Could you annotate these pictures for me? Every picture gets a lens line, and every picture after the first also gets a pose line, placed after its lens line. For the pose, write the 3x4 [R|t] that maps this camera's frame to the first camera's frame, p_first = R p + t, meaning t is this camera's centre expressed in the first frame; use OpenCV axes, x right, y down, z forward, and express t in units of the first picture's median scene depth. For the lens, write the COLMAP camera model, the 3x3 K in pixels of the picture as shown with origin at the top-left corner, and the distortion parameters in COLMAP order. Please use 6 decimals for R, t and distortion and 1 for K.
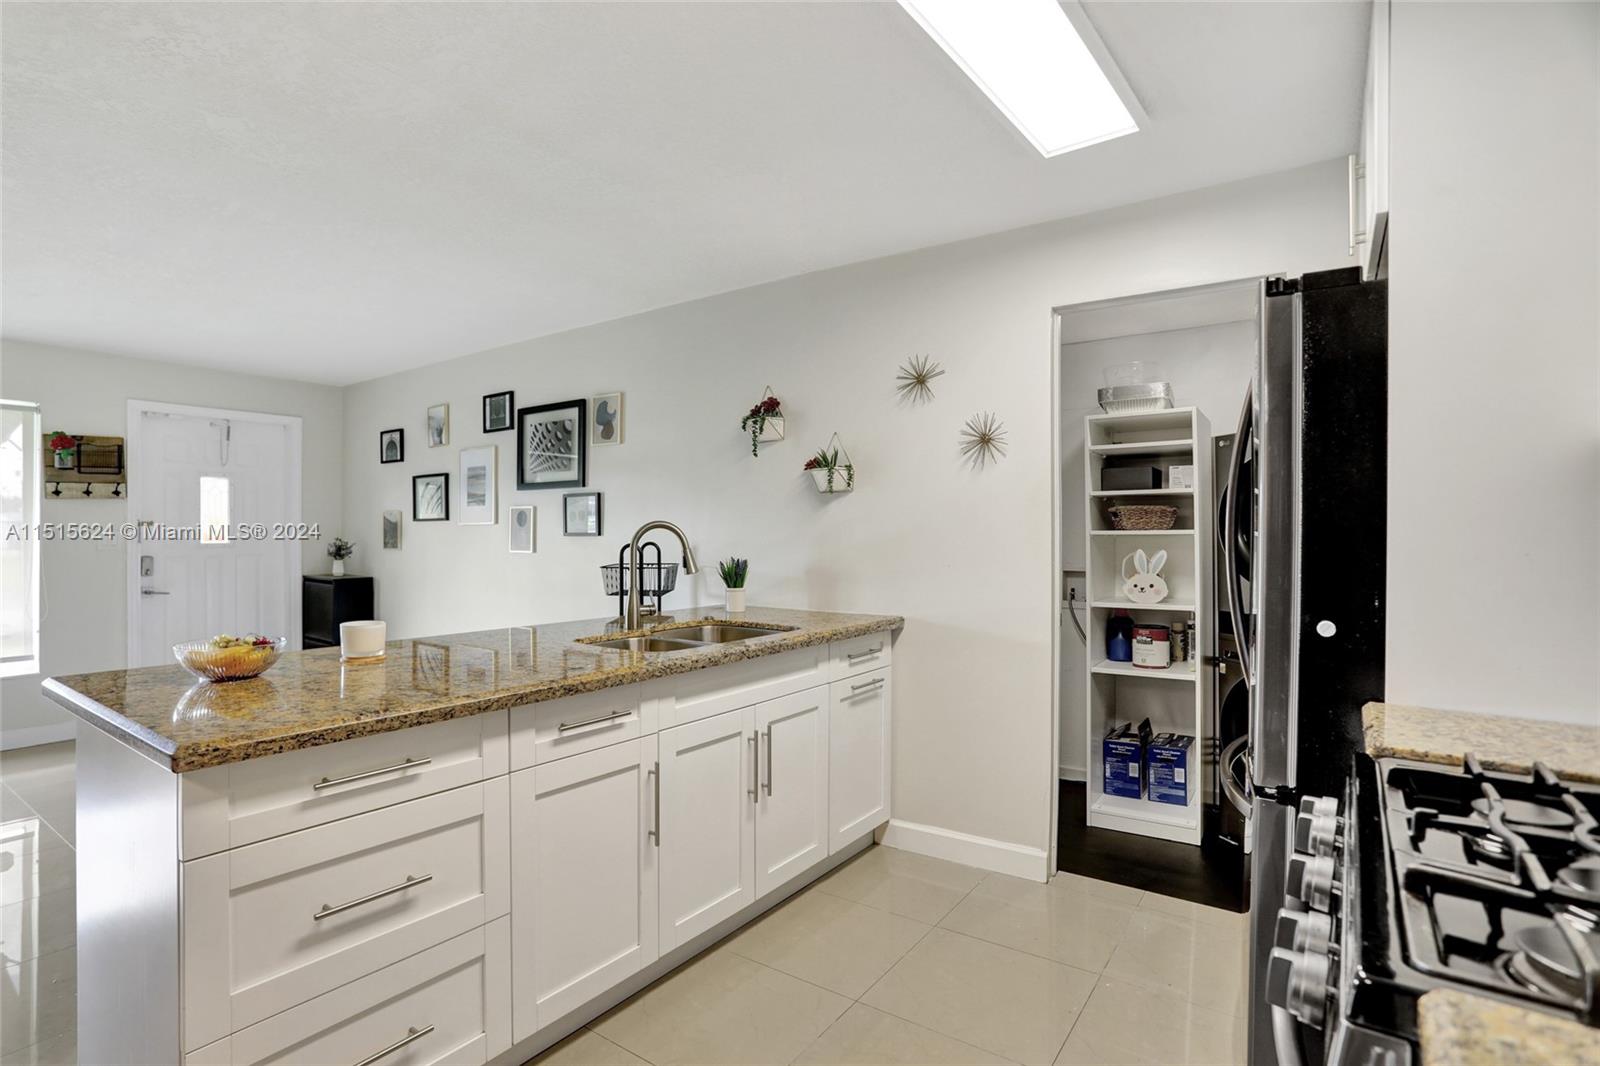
lens RADIAL K [[788.9, 0, 772.2], [0, 788.9, 524.8], [0, 0, 1]] dist [-0.063102, 0.027872]
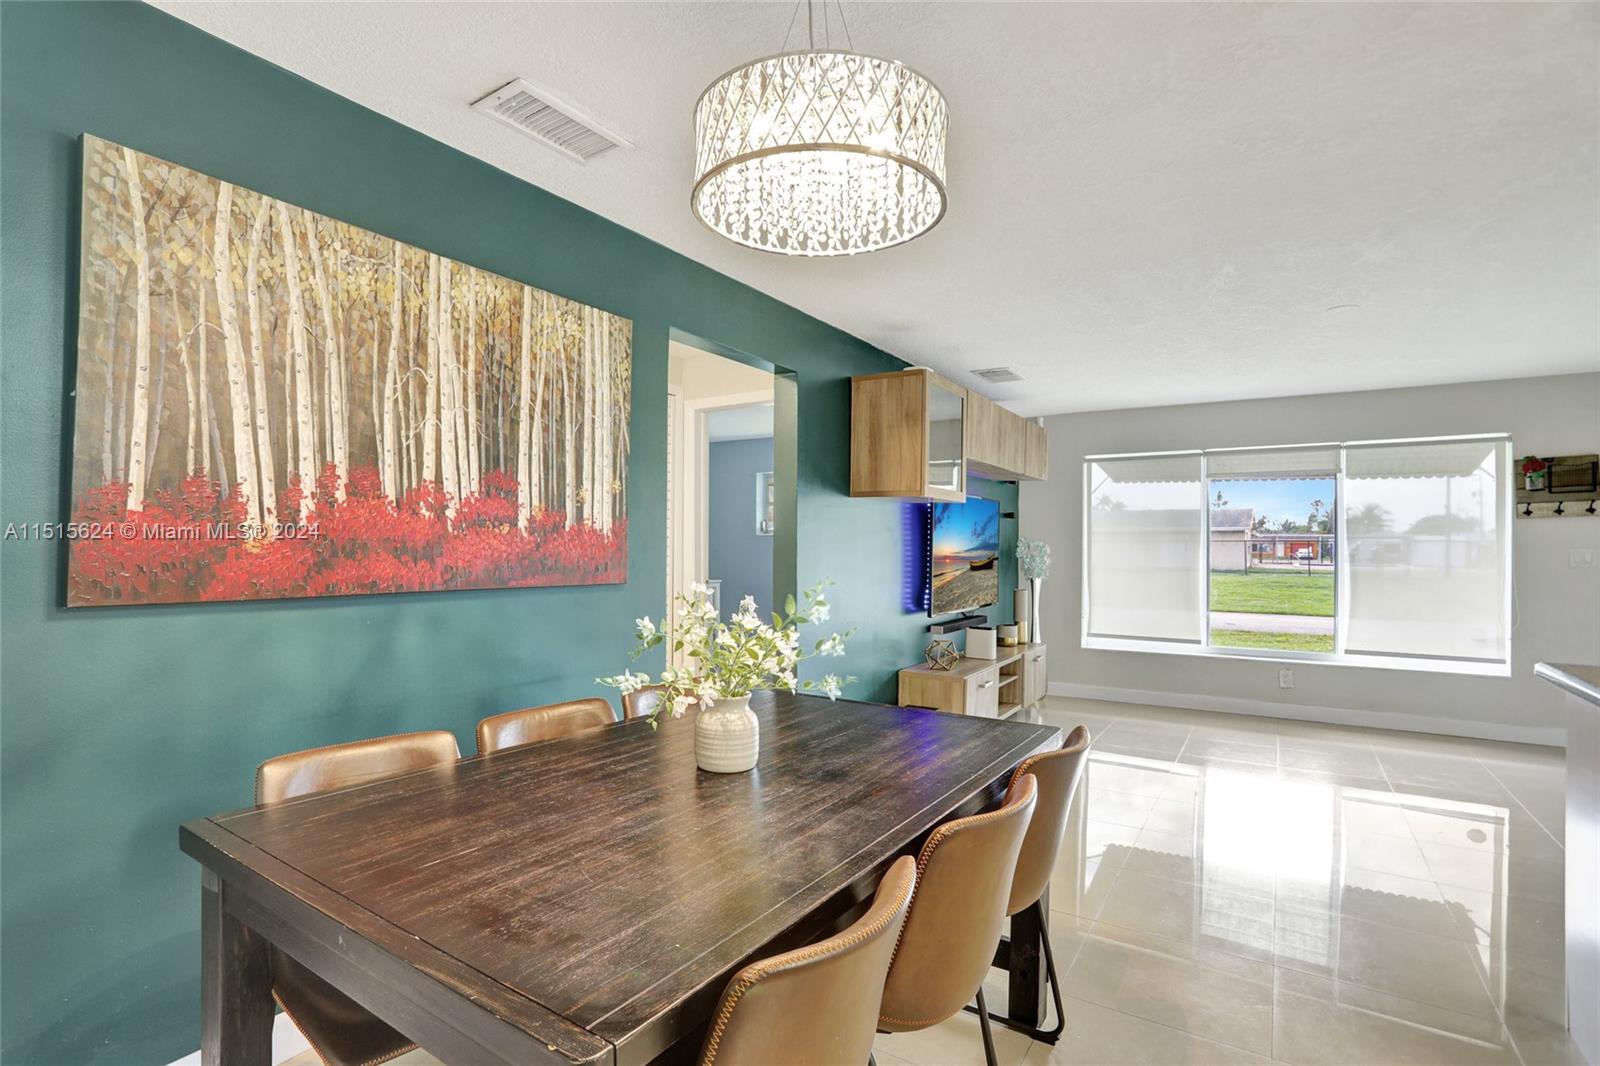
lens RADIAL K [[788.9, 0, 760.3], [0, 788.9, 546.5], [0, 0, 1]] dist [-0.063102, 0.027872]
pose [[0.041063, 0.001607, -0.999155, 0.094852], [0.001969, 0.999997, 0.001690, 0.001785], [0.999155, -0.002037, 0.041060, -0.131383]]
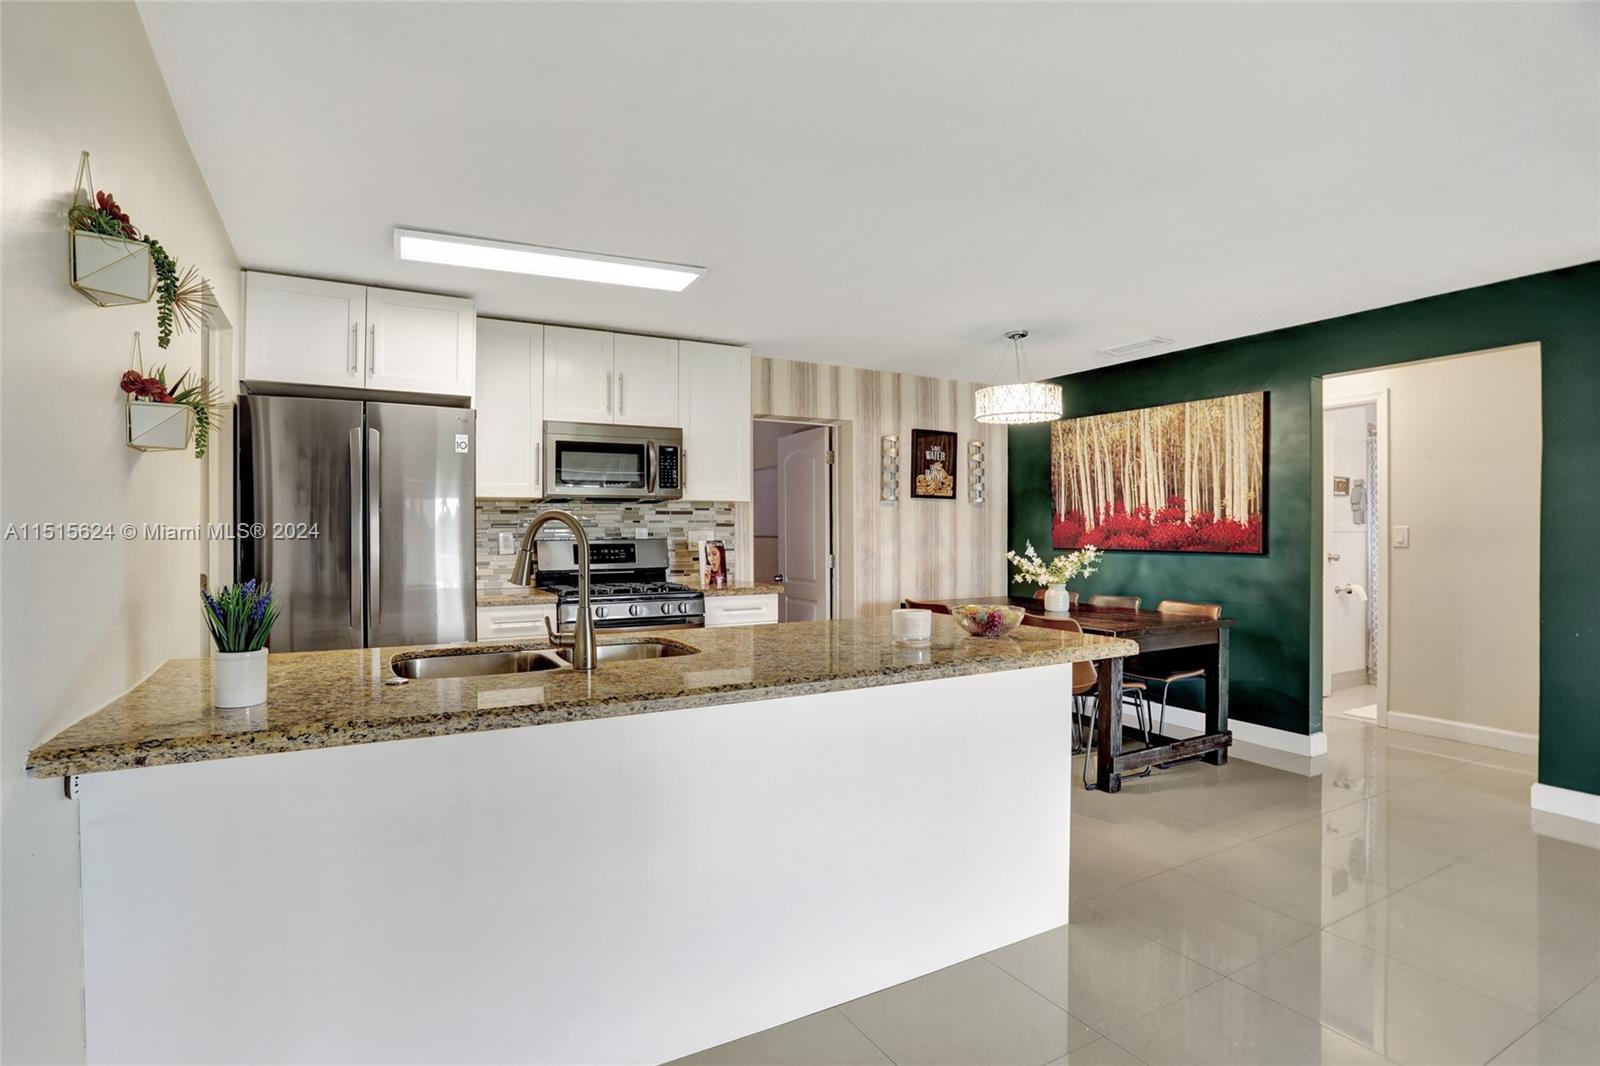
lens RADIAL K [[788.9, 0, 769.7], [0, 788.9, 534.0], [0, 0, 1]] dist [-0.063102, 0.027872]
pose [[-0.905209, 0.000162, 0.424968, -0.369003], [-0.001518, 0.999992, -0.003616, 0.010830], [-0.424965, -0.003918, -0.905201, 0.932548]]
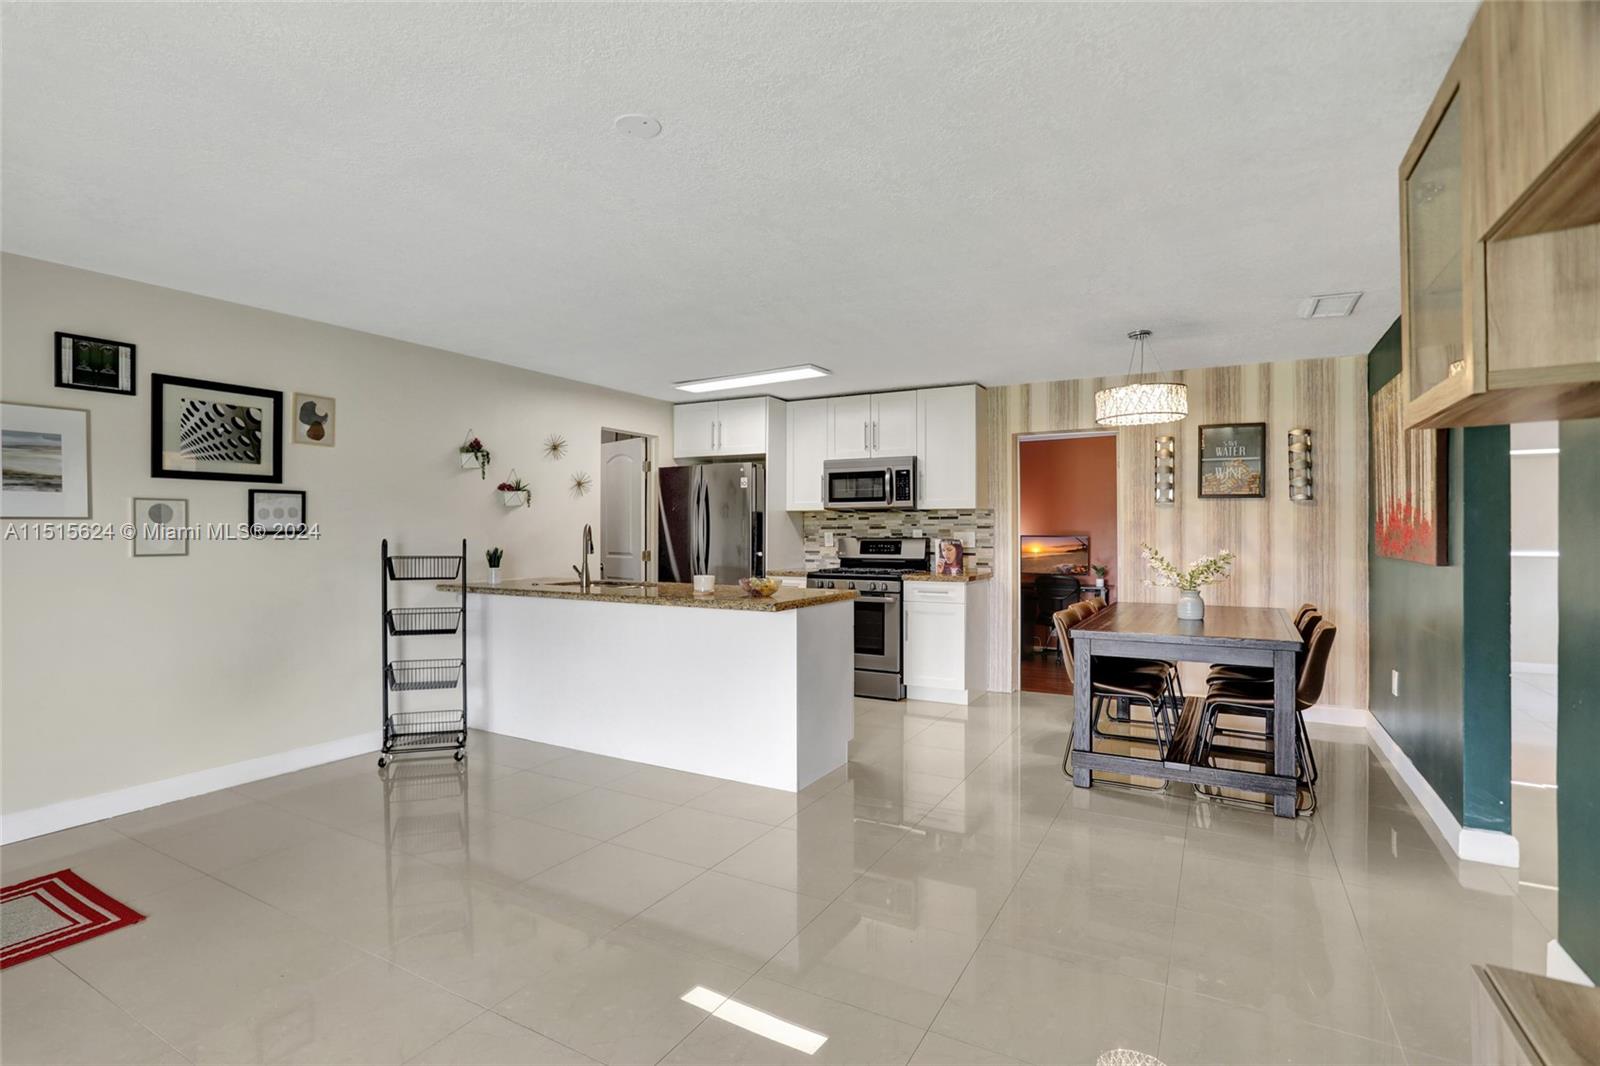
lens RADIAL K [[788.9, 0, 774.3], [0, 788.9, 536.8], [0, 0, 1]] dist [-0.063102, 0.027872]
pose [[-0.110892, -0.008785, 0.993794, -1.147738], [-0.008758, 0.999931, 0.007862, 0.003540], [-0.993794, -0.007832, -0.110961, 0.470300]]
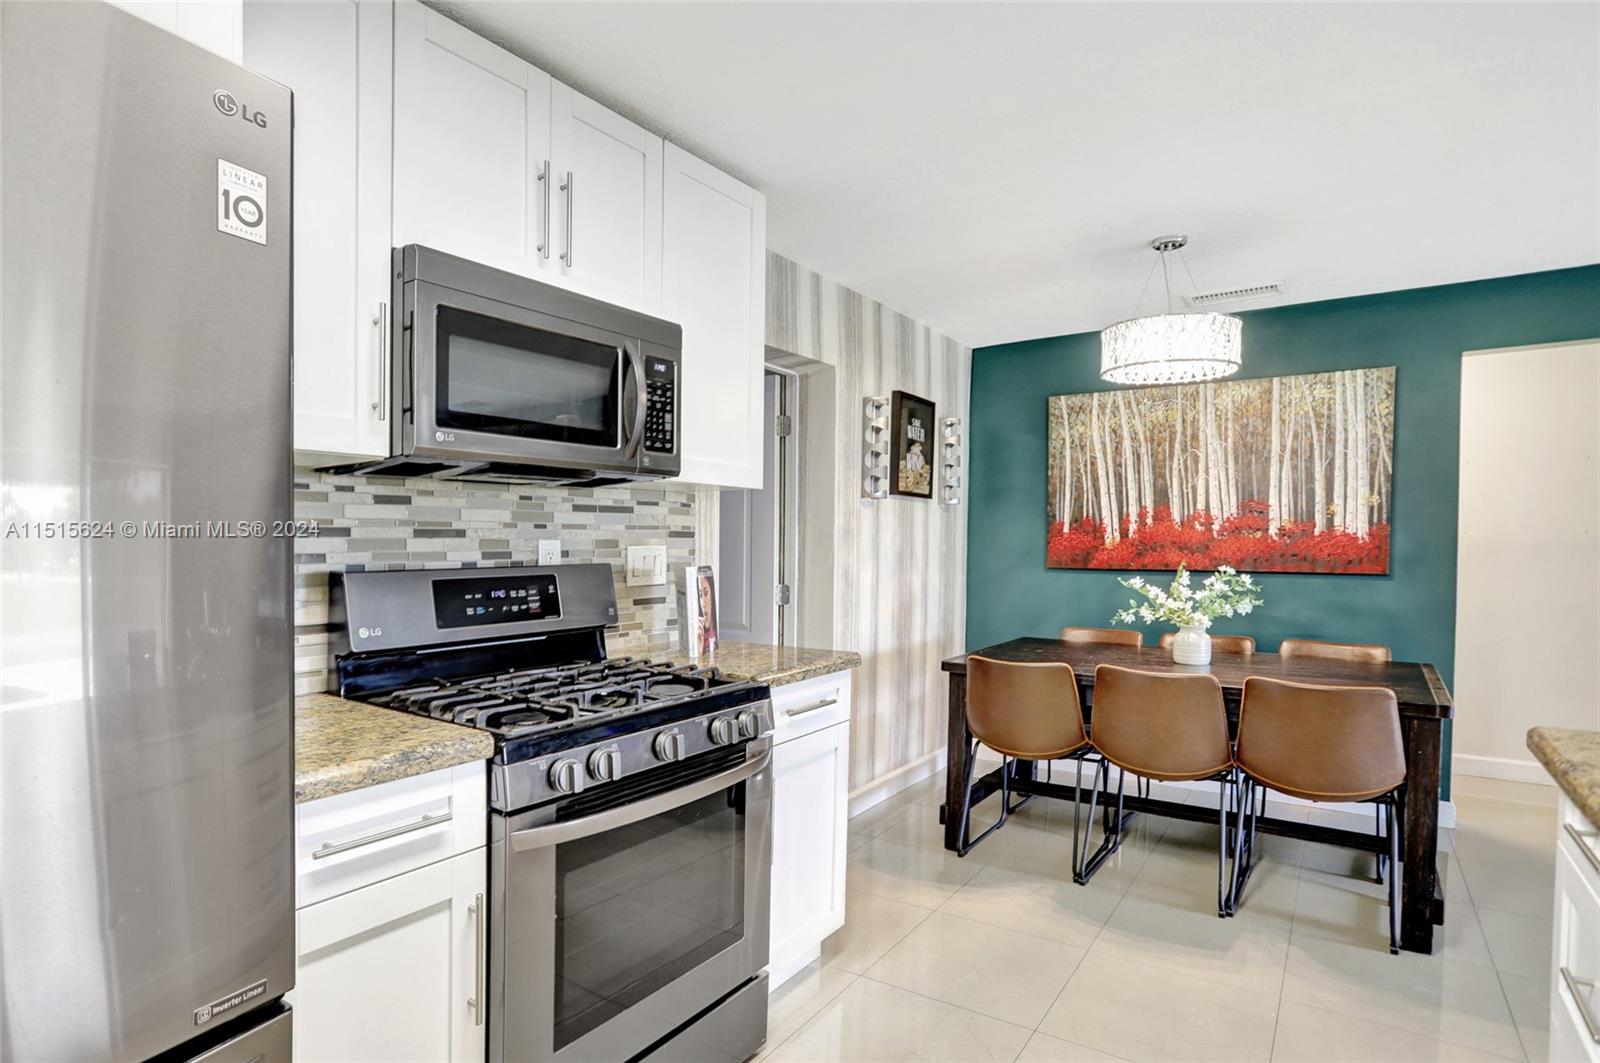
lens RADIAL K [[836.9, 0, 797.0], [0, 836.9, 561.8], [0, 0, 1]] dist [-0.029725, 0.009642]
pose [[-0.999294, 0.001376, -0.037542, 0.095912], [0.000747, 0.999859, 0.016766, 0.004120], [0.037560, 0.016726, -0.999154, 0.581044]]
